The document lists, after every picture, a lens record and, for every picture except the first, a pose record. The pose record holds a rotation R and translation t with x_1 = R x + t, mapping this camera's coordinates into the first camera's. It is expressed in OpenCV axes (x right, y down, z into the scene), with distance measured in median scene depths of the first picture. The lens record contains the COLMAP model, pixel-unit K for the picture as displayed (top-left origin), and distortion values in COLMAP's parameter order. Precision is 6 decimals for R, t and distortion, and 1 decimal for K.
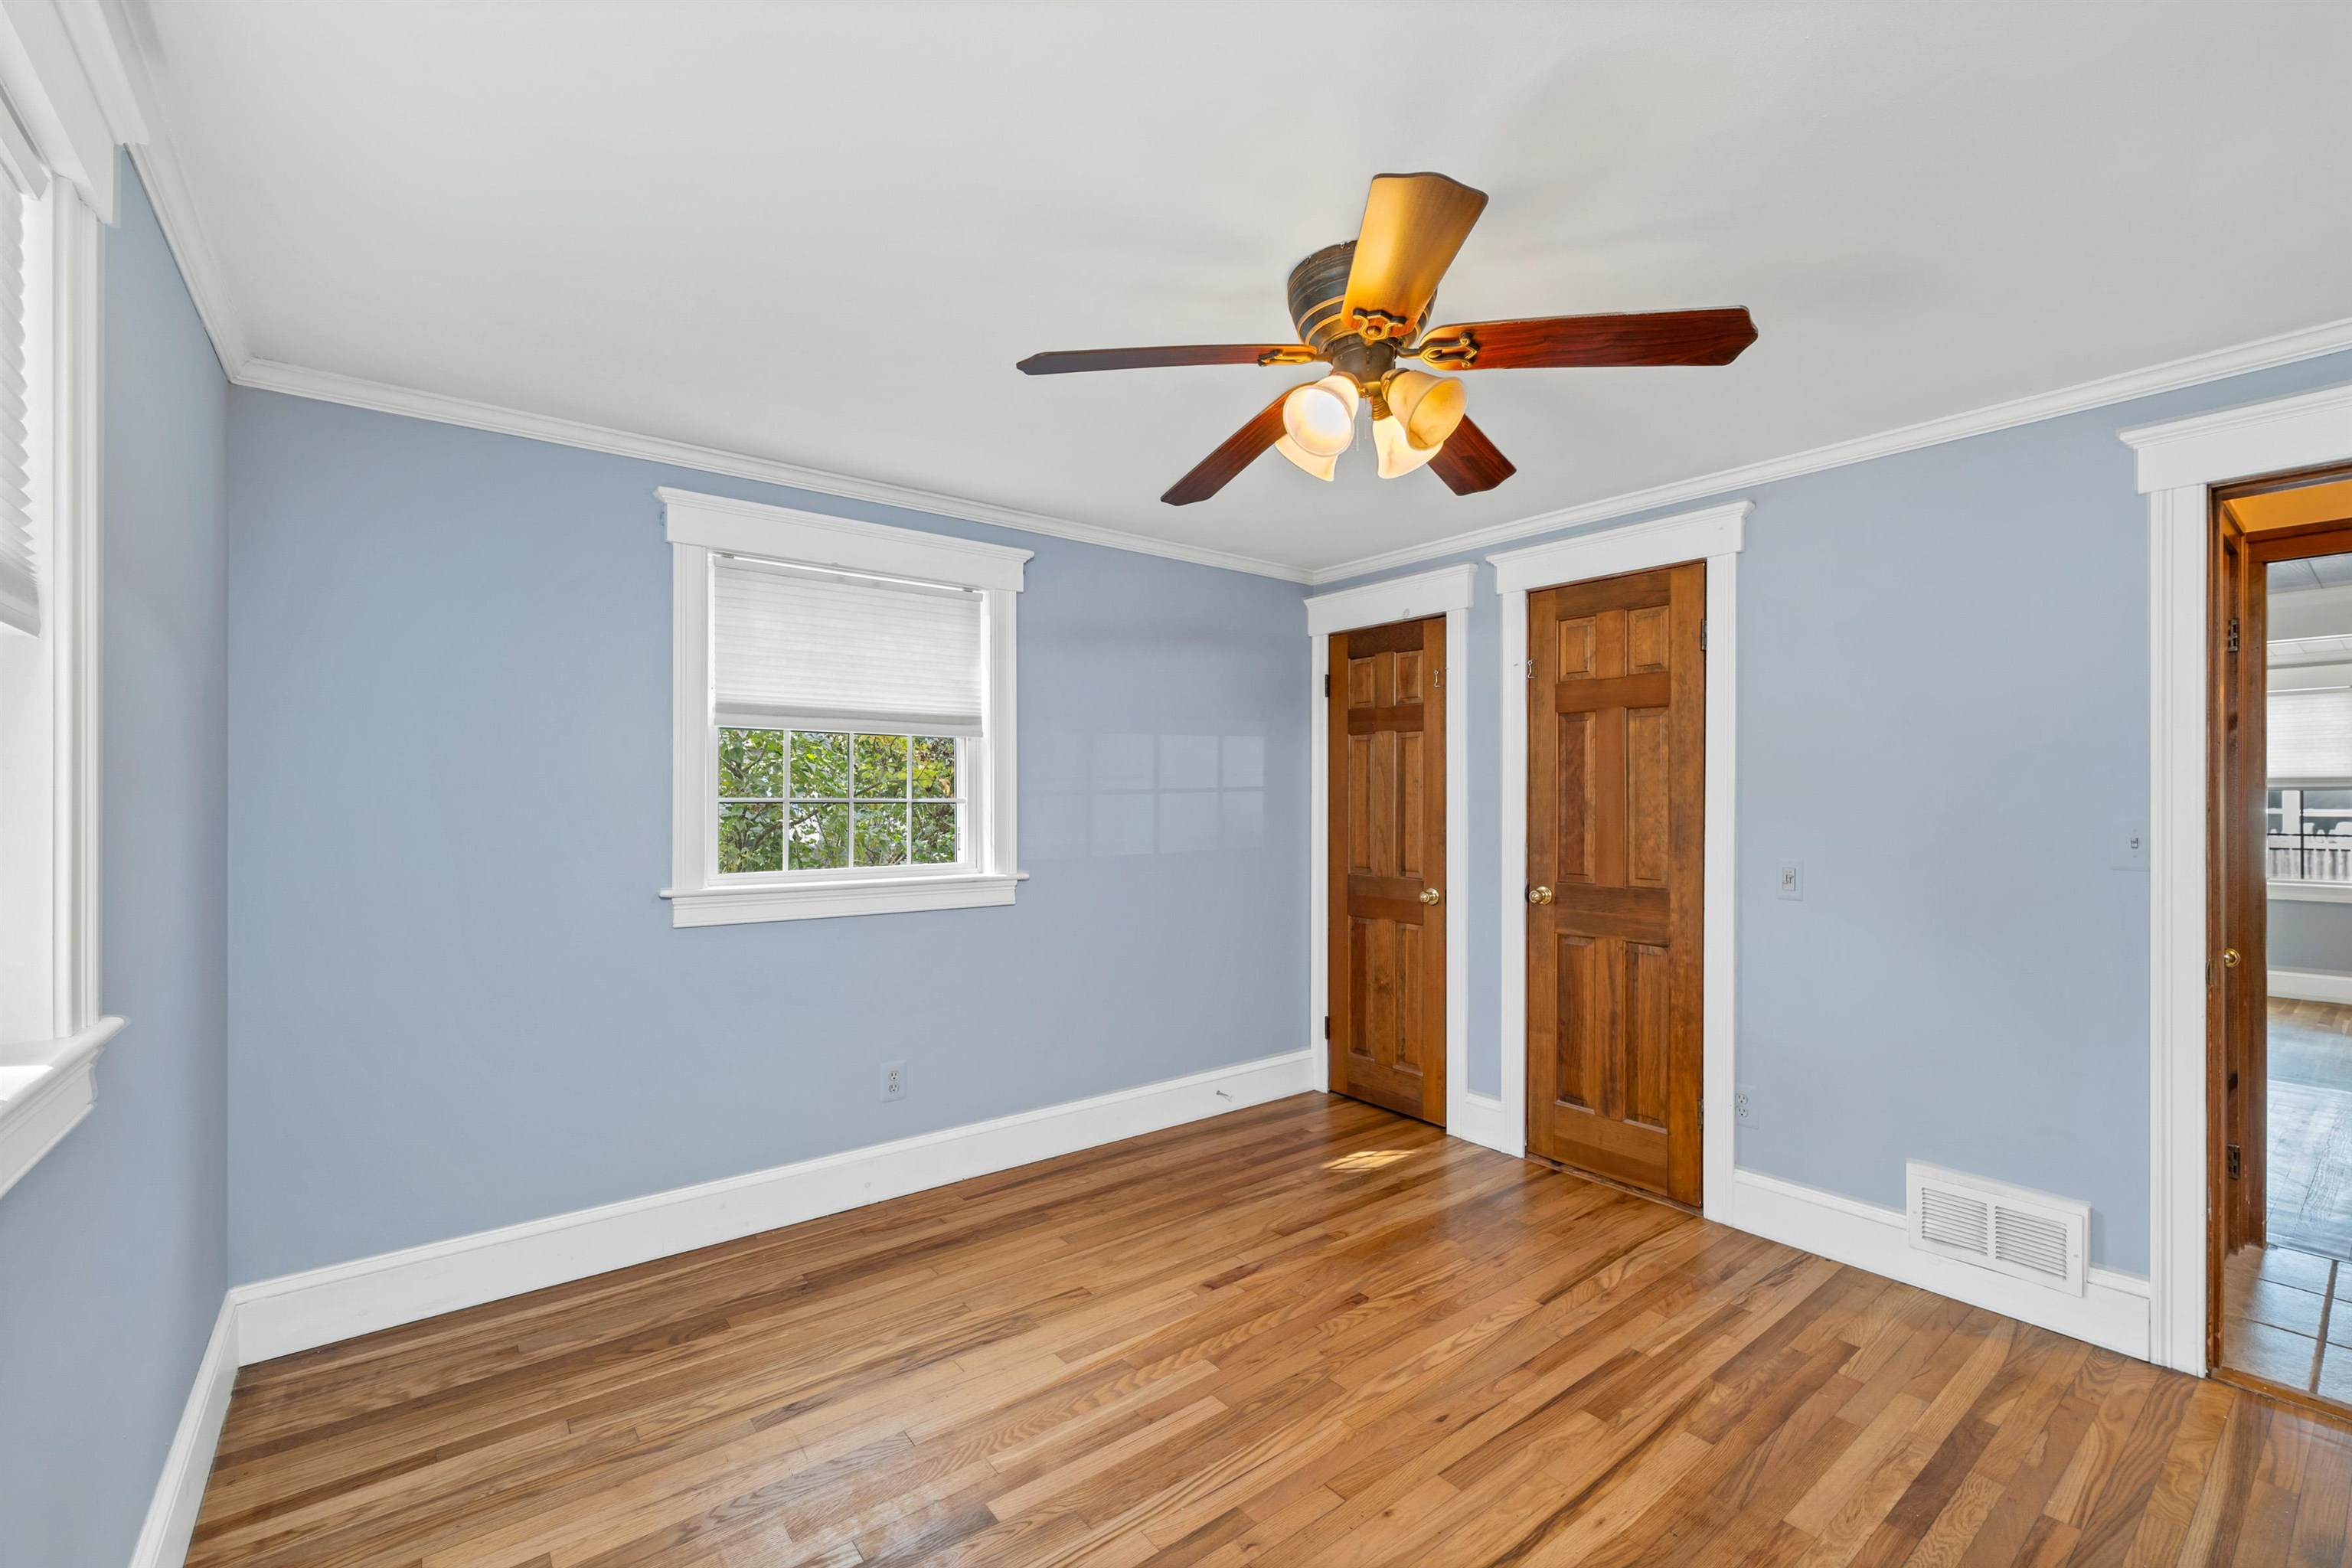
lens RADIAL K [[988.6, 0, 1104.5], [0, 988.6, 787.4], [0, 0, 1]] dist [-0.002772, -0.000674]
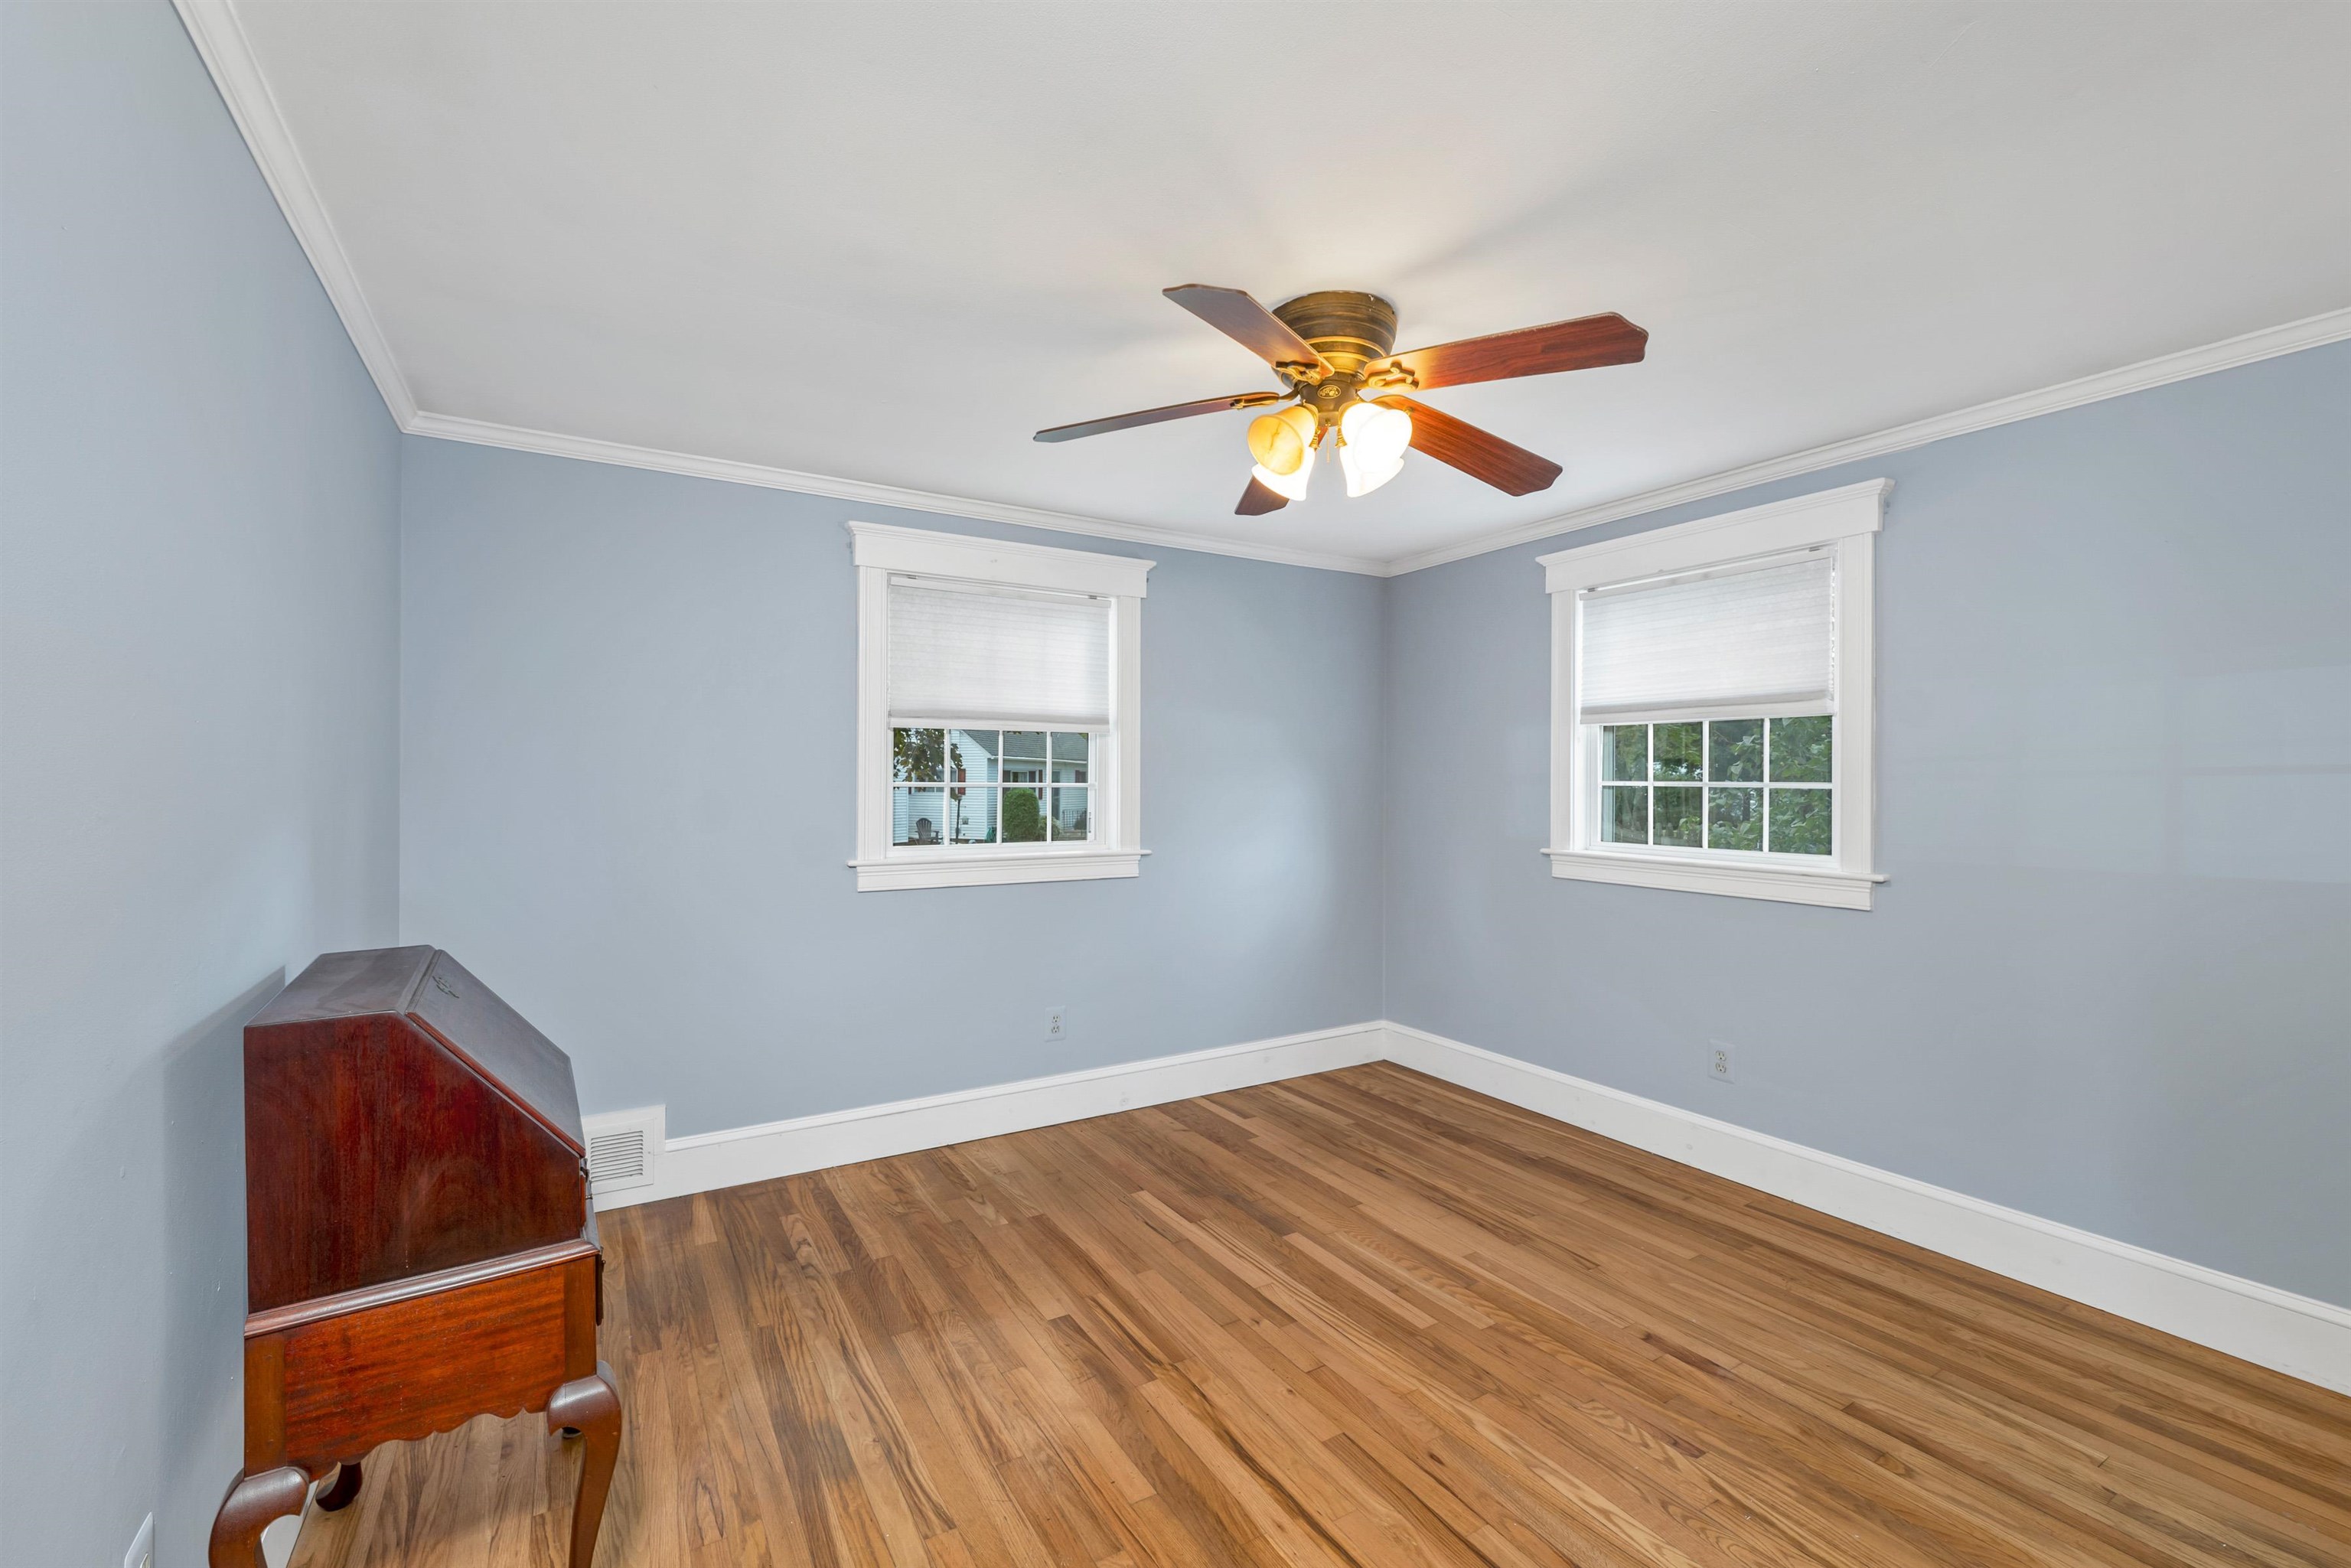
lens RADIAL K [[988.2, 0, 1267.4], [0, 988.2, 783.1], [0, 0, 1]] dist [-0.002772, -0.000674]
pose [[-0.014483, 0.009747, -0.999848, 0.832697], [0.004961, 0.999941, 0.009676, -0.001472], [0.999883, -0.004820, -0.014530, 0.567191]]
